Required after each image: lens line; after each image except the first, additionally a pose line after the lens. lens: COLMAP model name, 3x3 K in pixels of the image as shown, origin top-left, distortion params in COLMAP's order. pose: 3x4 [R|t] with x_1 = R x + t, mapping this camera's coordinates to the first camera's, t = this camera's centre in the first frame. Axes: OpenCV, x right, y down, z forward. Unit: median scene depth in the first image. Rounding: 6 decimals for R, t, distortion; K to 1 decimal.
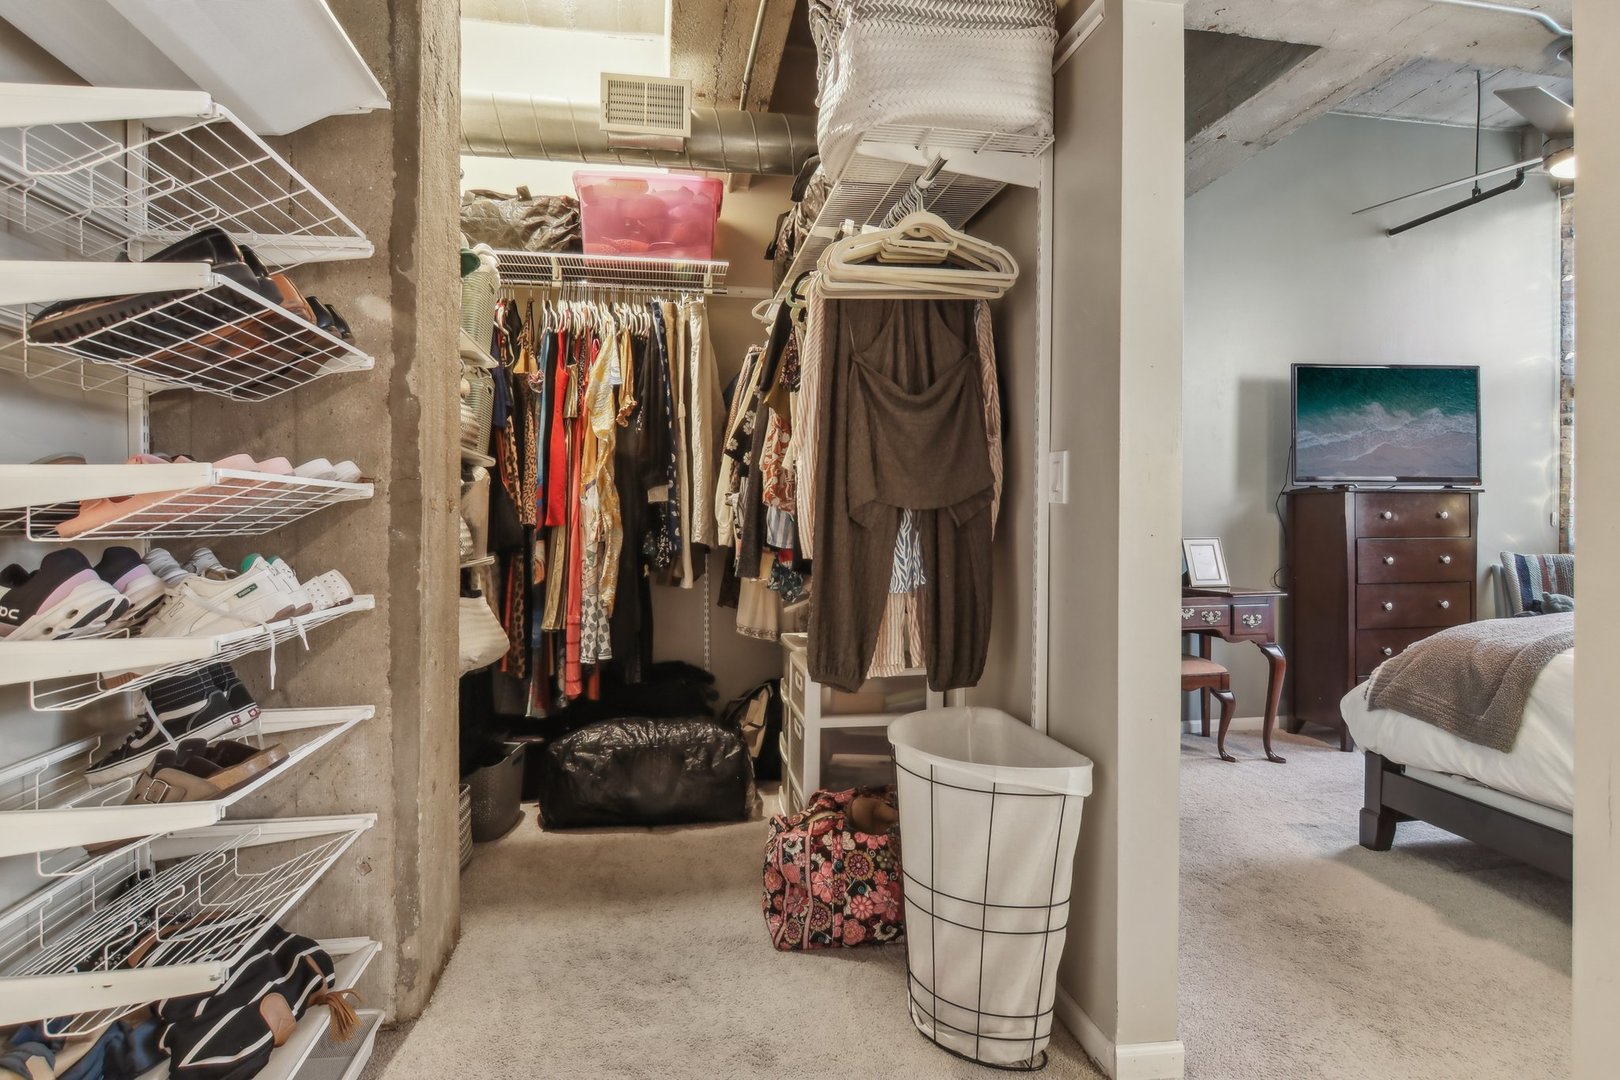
lens RADIAL K [[836.9, 0, 806.6], [0, 836.9, 531.2], [0, 0, 1]] dist [0.007059, -0.017893]
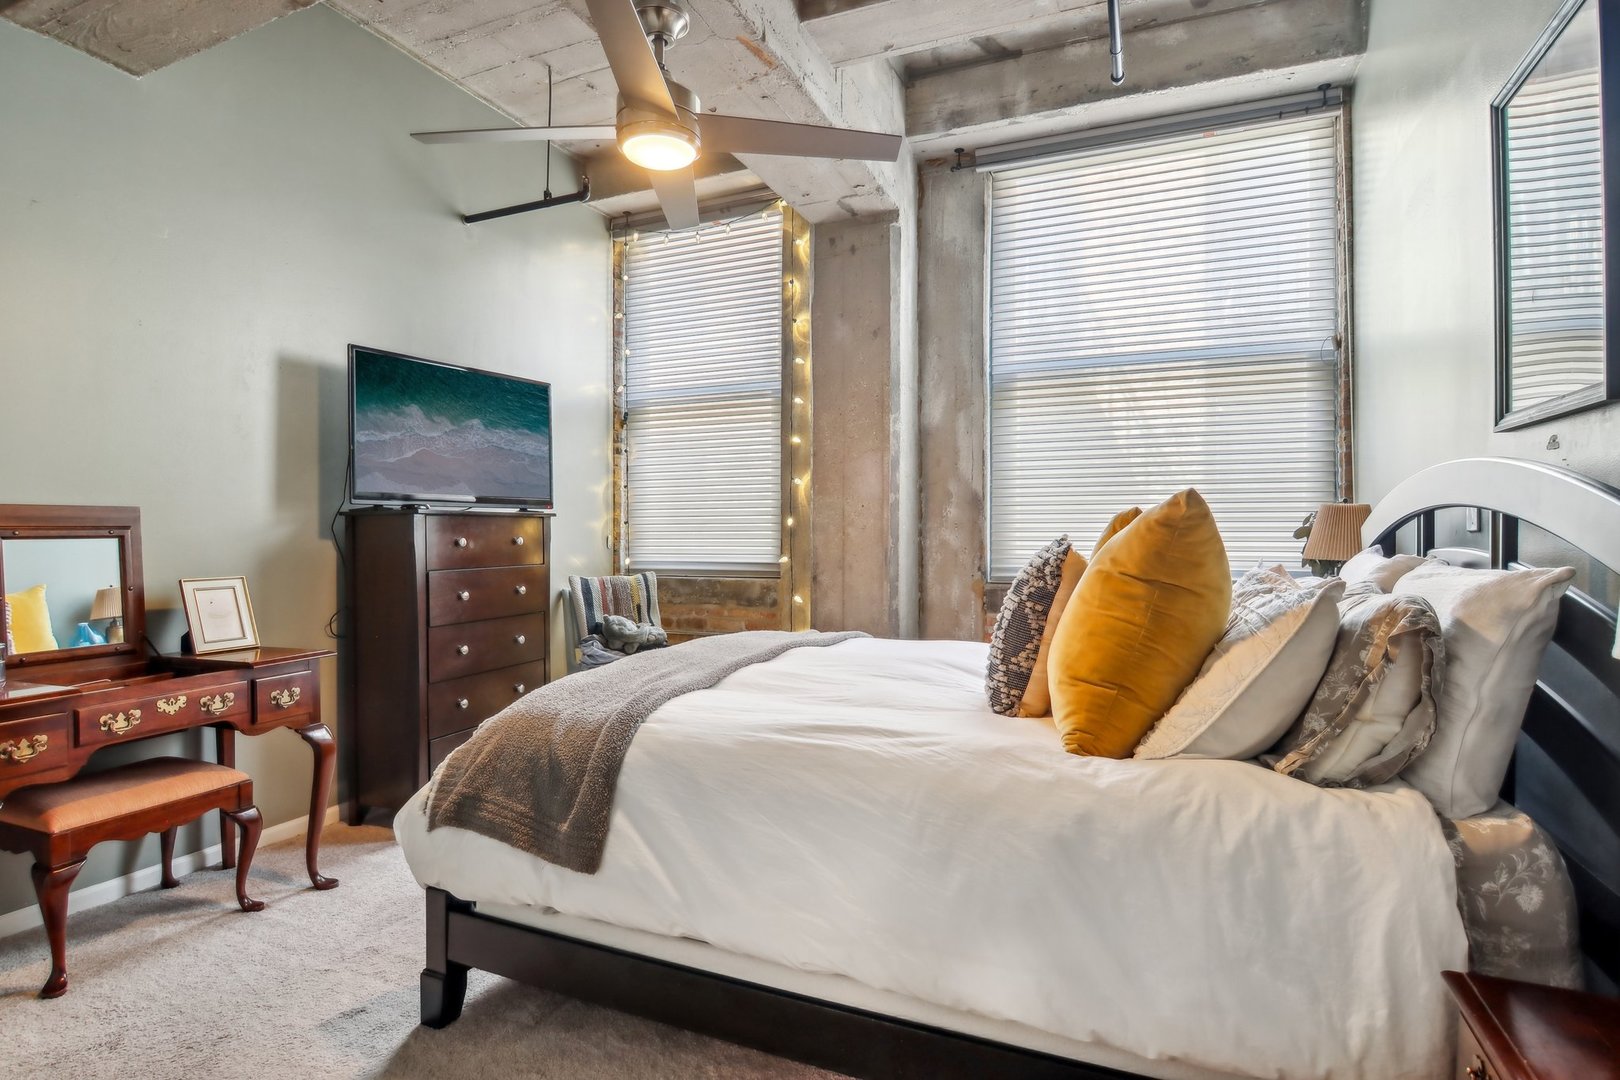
lens RADIAL K [[836.9, 0, 806.6], [0, 836.9, 531.2], [0, 0, 1]] dist [0.007059, -0.017893]
pose [[0.556761, 0.000781, 0.830673, 0.183560], [0.013212, 0.999865, -0.009796, -0.017198], [-0.830568, 0.016429, 0.556675, 0.237039]]
